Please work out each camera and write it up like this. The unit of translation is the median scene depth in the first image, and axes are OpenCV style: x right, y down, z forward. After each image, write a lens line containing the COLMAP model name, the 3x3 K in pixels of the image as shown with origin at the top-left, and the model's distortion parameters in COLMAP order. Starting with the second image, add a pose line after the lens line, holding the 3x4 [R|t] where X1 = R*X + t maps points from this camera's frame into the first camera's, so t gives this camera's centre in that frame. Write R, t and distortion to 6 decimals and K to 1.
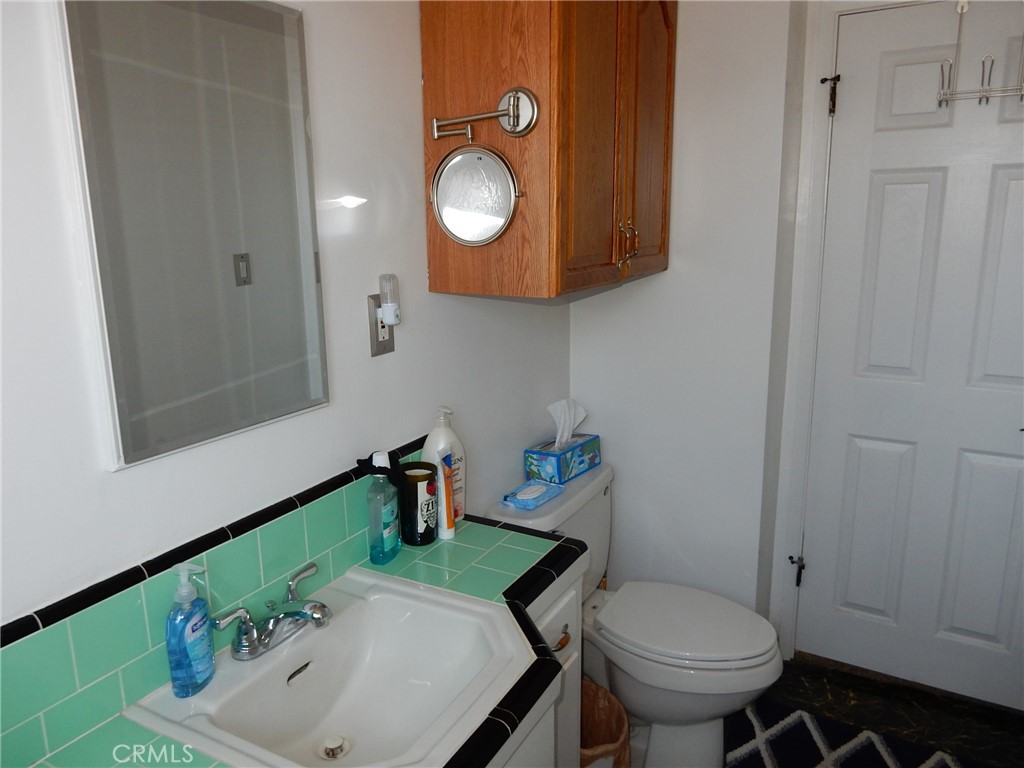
lens RADIAL K [[755.7, 0, 512.0], [0, 755.7, 384.0], [0, 0, 1]] dist [-0.004094, 0.003972]
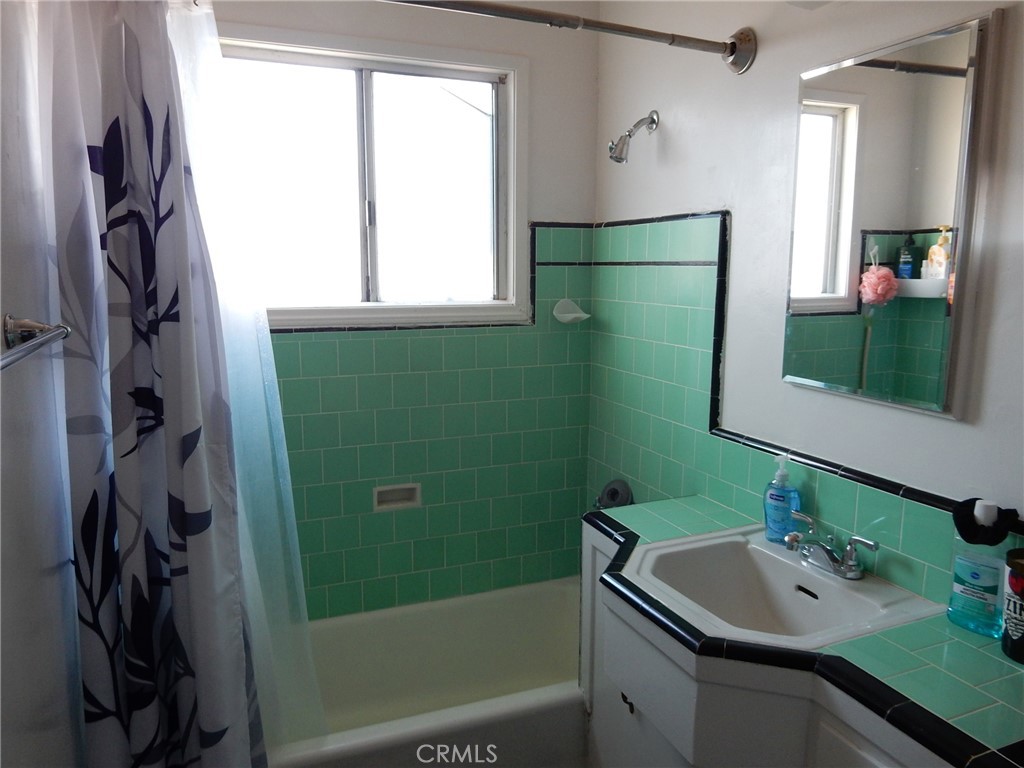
lens RADIAL K [[755.7, 0, 512.0], [0, 755.7, 384.0], [0, 0, 1]] dist [-0.004094, 0.003972]
pose [[-0.630051, 0.171047, -0.757482, 0.824437], [-0.129191, 0.938759, 0.319438, -0.247727], [0.765732, 0.299123, -0.569369, 1.133463]]
